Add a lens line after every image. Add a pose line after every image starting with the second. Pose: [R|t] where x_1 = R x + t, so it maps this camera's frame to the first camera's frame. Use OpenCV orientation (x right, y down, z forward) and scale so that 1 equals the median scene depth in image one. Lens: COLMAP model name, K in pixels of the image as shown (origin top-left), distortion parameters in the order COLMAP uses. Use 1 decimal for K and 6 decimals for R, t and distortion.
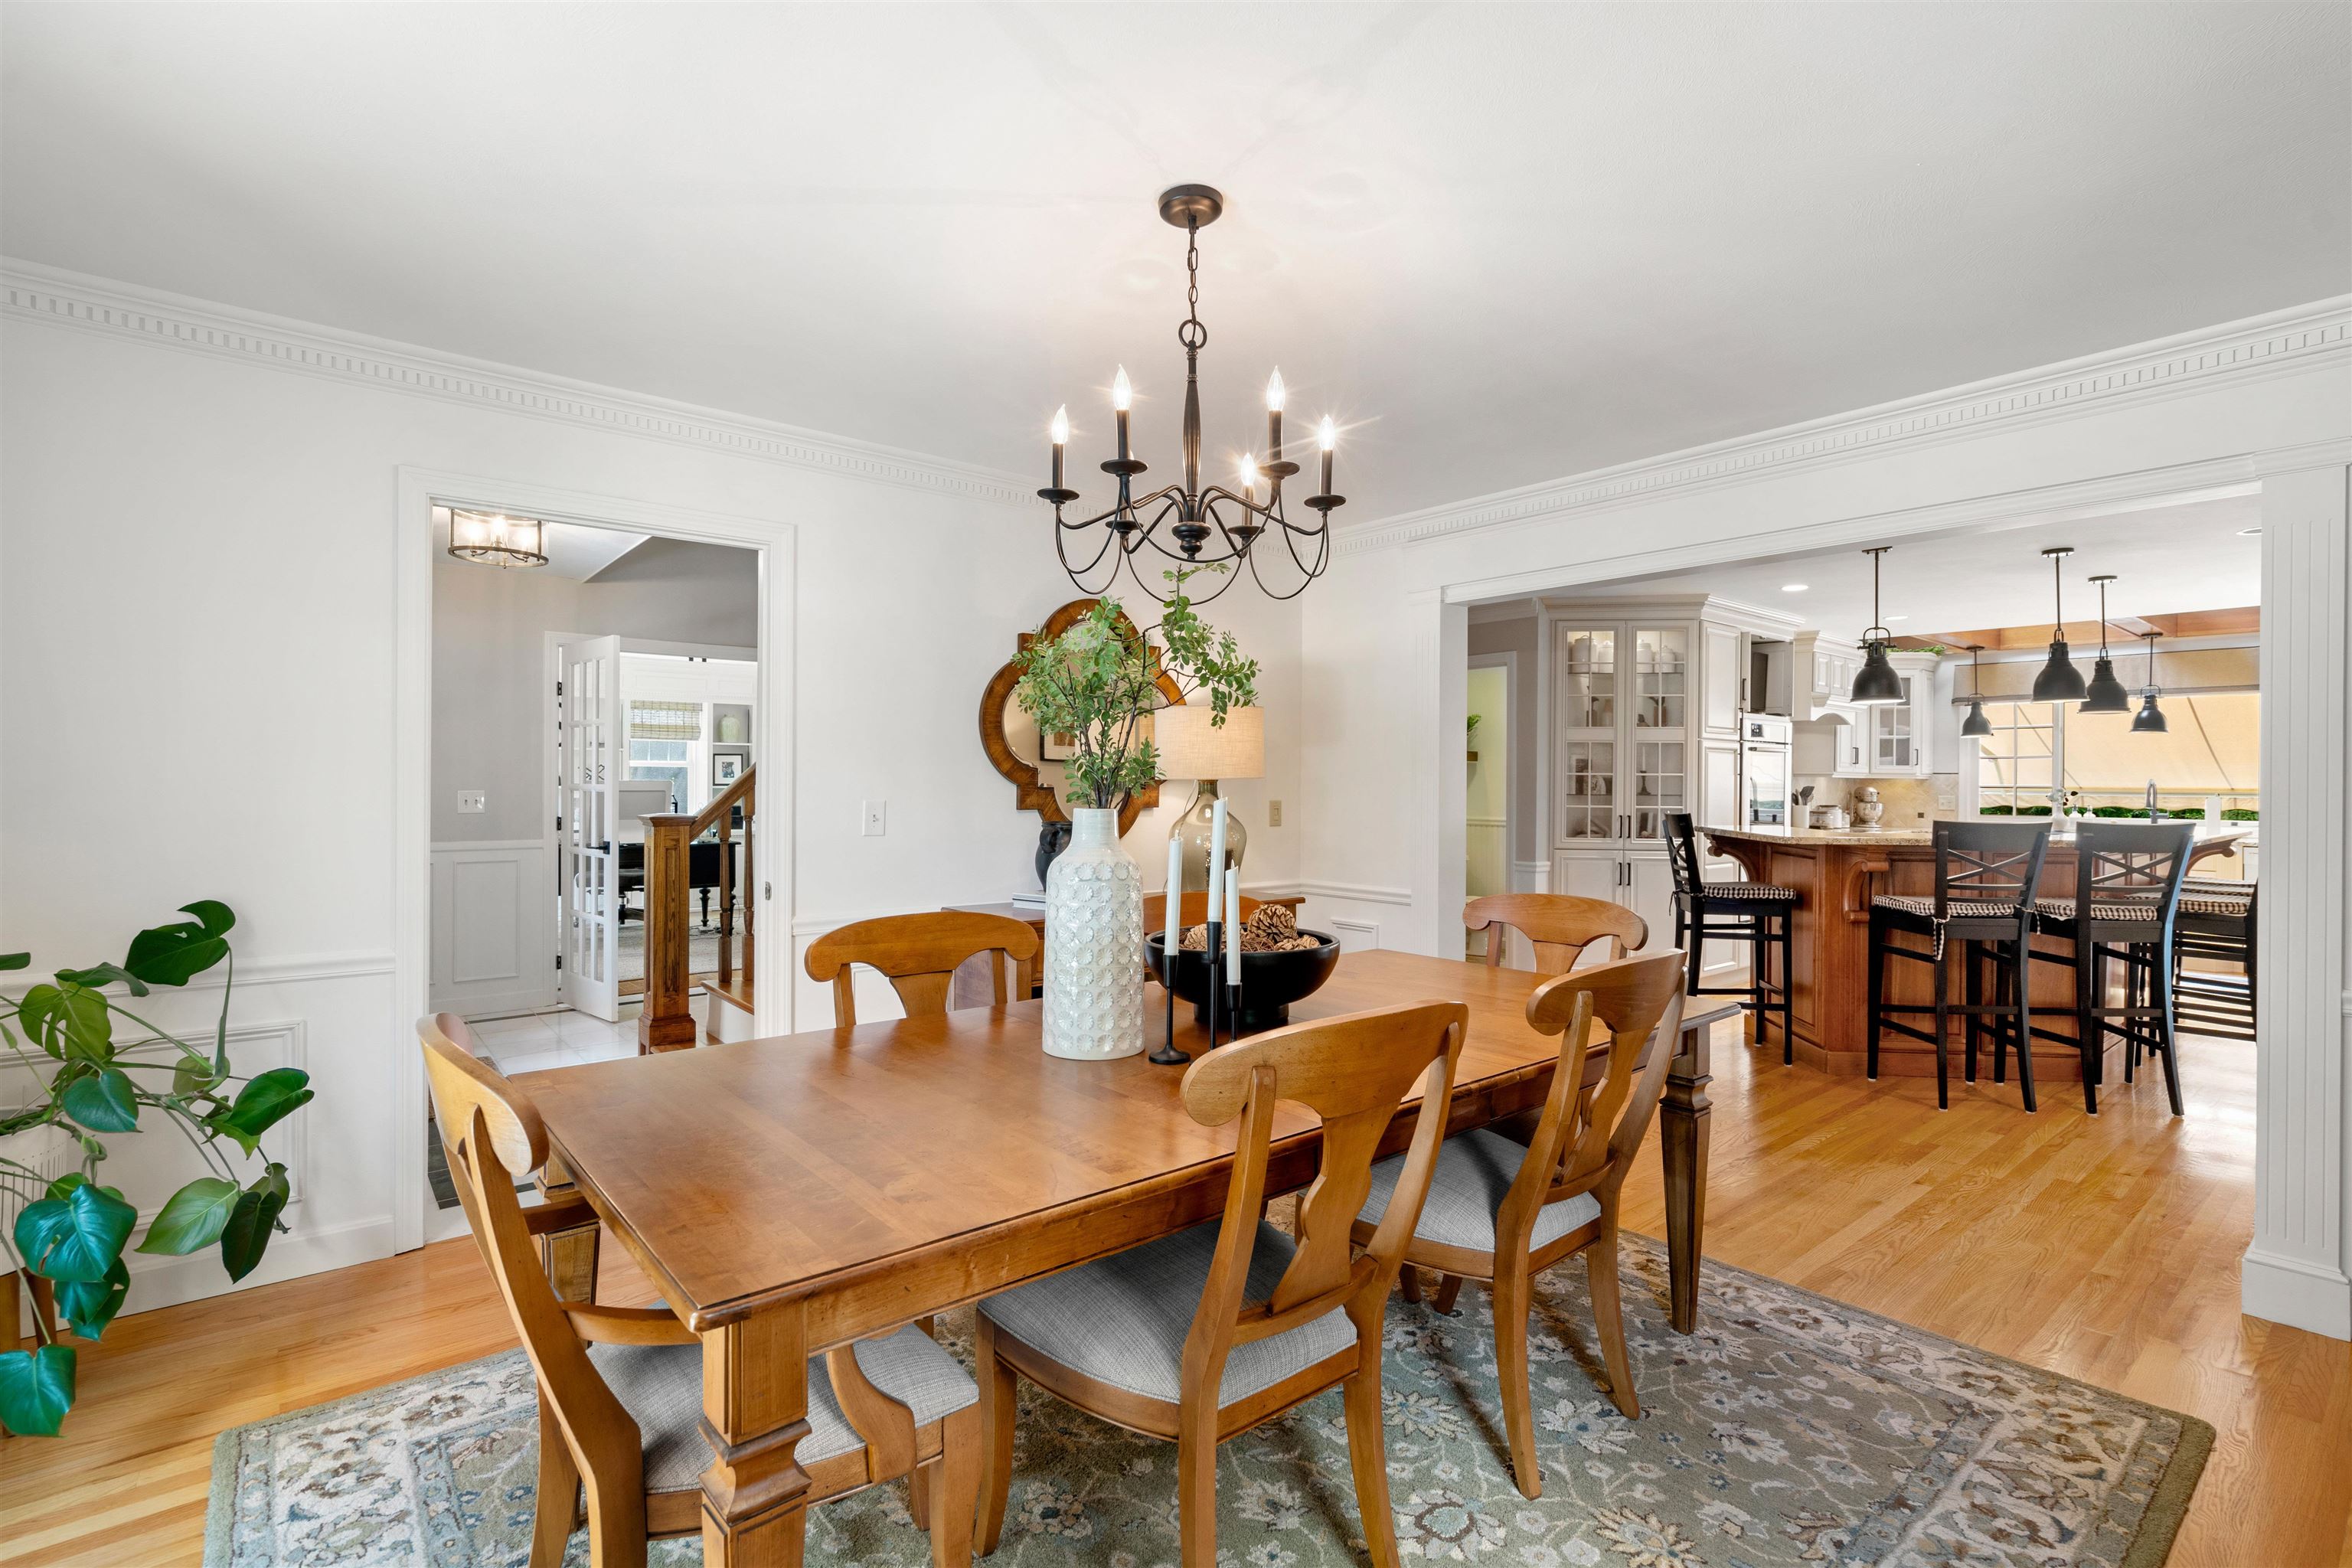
lens RADIAL K [[1087.1, 0, 1184.6], [0, 1087.1, 772.5], [0, 0, 1]] dist [0.005530, 0.000568]
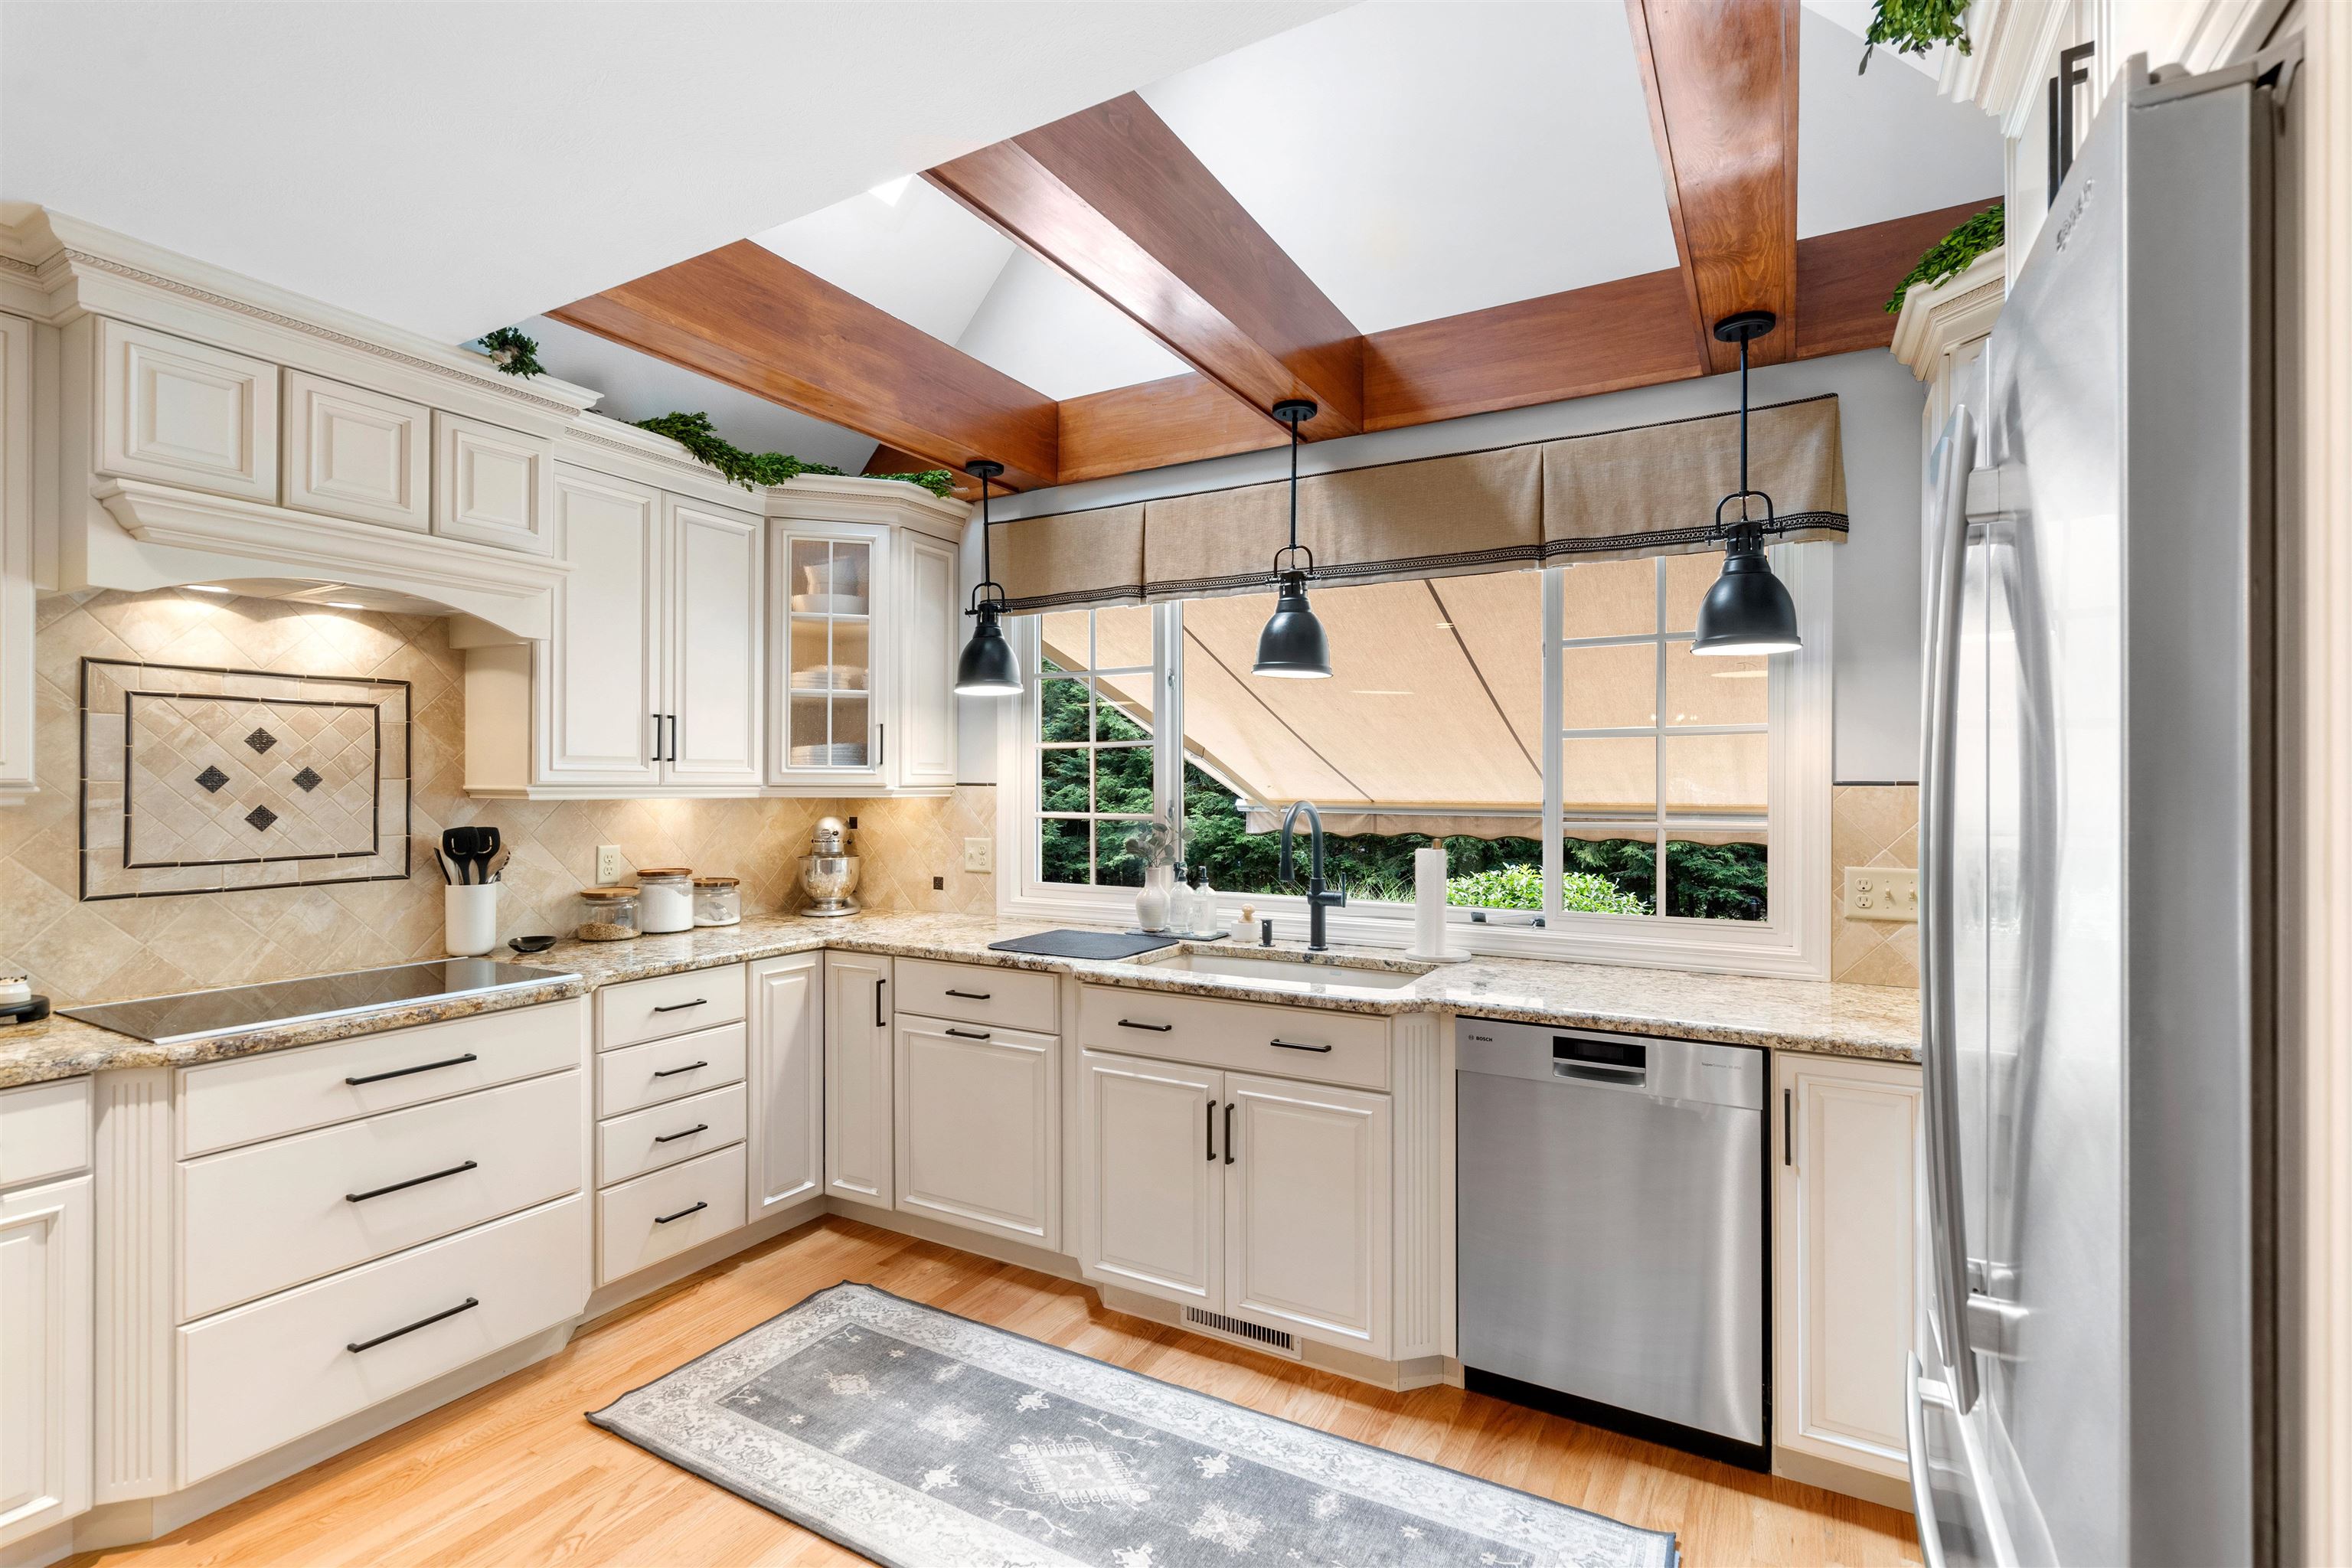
lens RADIAL K [[1087.1, 0, 1178.9], [0, 1087.1, 780.9], [0, 0, 1]] dist [0.005530, 0.000568]
pose [[0.935894, -0.004786, 0.352250, 0.883654], [0.003755, 0.999986, 0.003611, -0.002367], [-0.352263, -0.002057, 0.935899, 0.823737]]
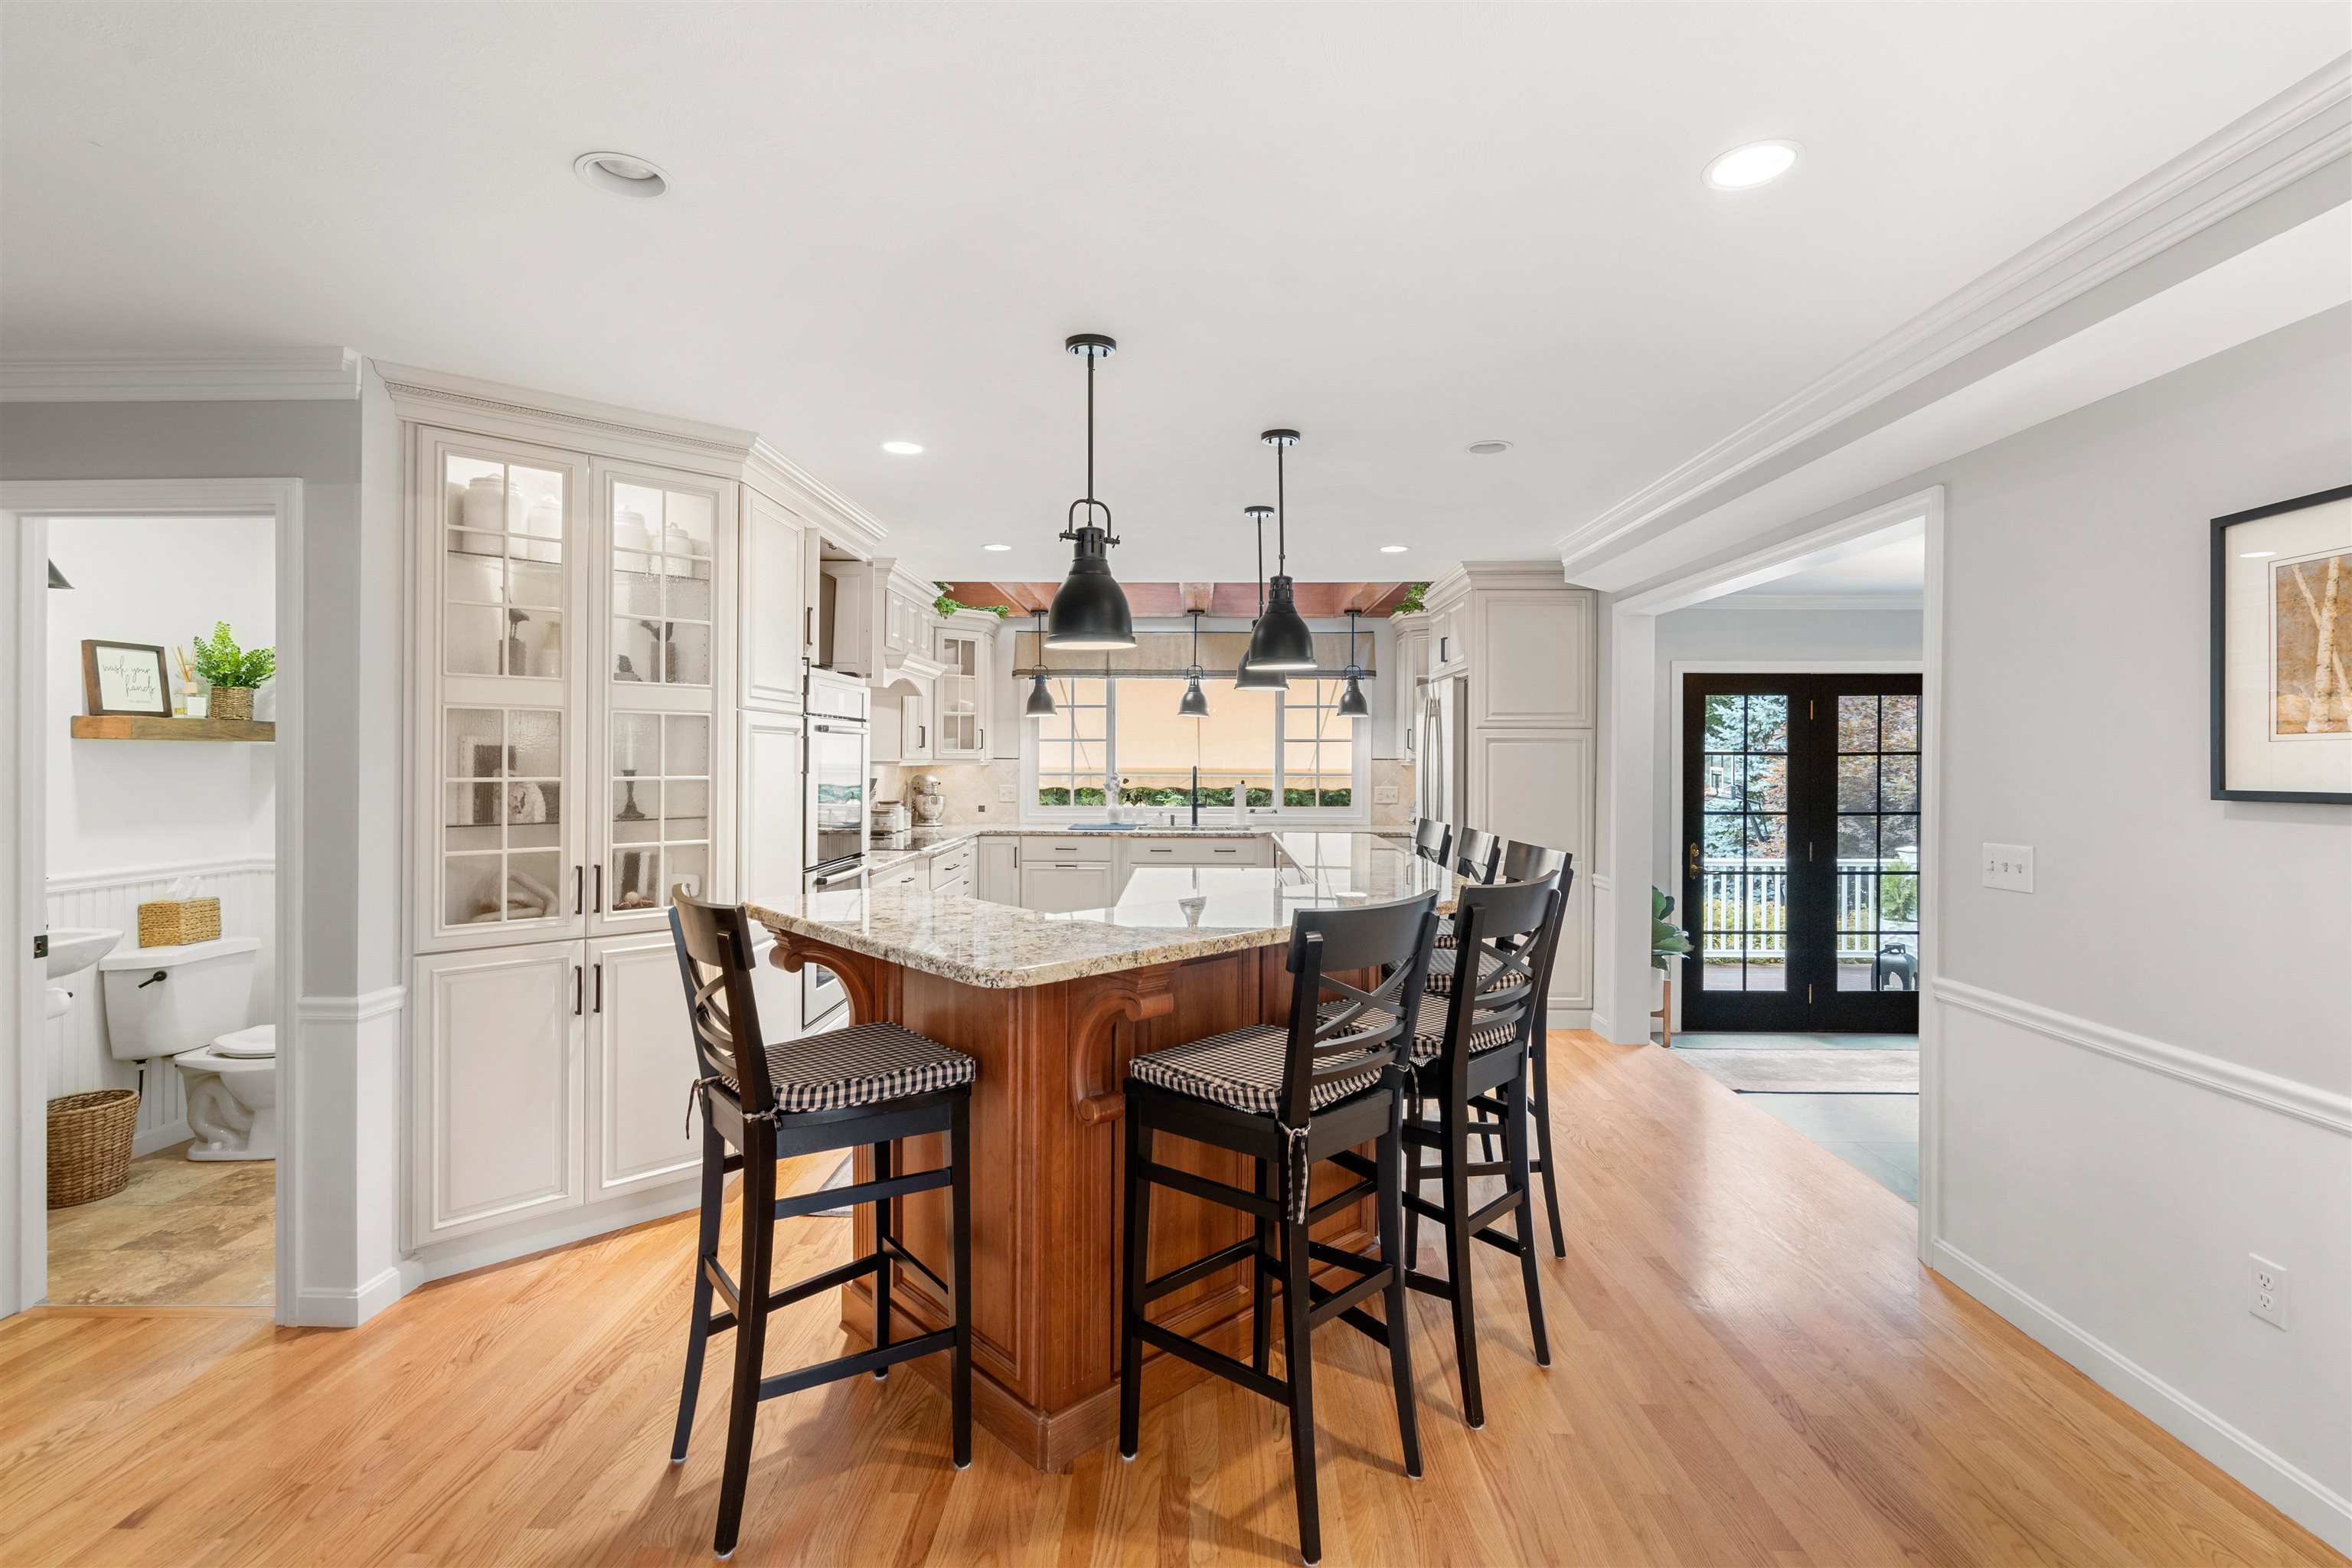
lens RADIAL K [[1087.1, 0, 1178.3], [0, 1087.1, 763.1], [0, 0, 1]] dist [0.005530, 0.000568]
pose [[0.658302, -0.008853, 0.752701, 0.214456], [-0.005422, 0.999849, 0.016502, -0.014369], [-0.752734, -0.014945, 0.658155, 0.489041]]
